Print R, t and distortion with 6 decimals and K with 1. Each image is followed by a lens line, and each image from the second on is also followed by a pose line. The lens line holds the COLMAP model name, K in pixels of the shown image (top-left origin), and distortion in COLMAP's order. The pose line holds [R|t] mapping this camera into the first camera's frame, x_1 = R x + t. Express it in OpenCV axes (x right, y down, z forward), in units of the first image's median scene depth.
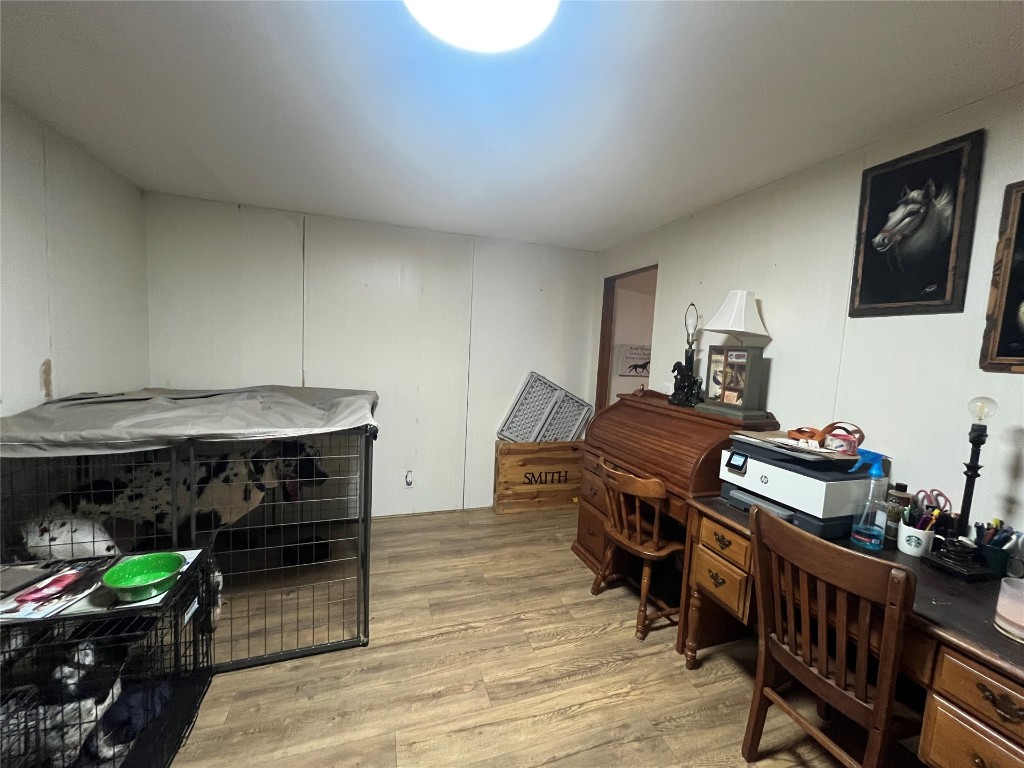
lens RADIAL K [[412.9, 0, 513.3], [0, 412.9, 382.7], [0, 0, 1]] dist [-0.003706, -0.000029]
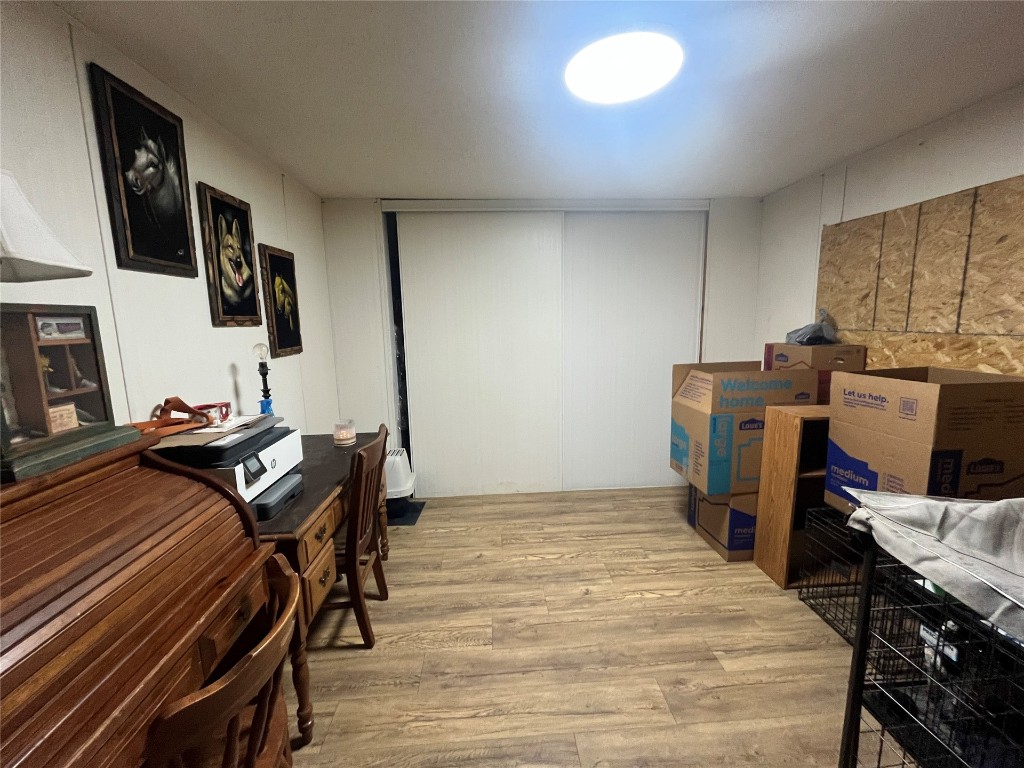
lens RADIAL K [[412.9, 0, 513.3], [0, 412.9, 382.7], [0, 0, 1]] dist [-0.003706, -0.000029]
pose [[-0.968065, -0.069038, 0.241007, -0.087425], [-0.007448, 0.968831, 0.247611, -0.157625], [-0.250589, 0.237908, -0.938405, 1.701114]]
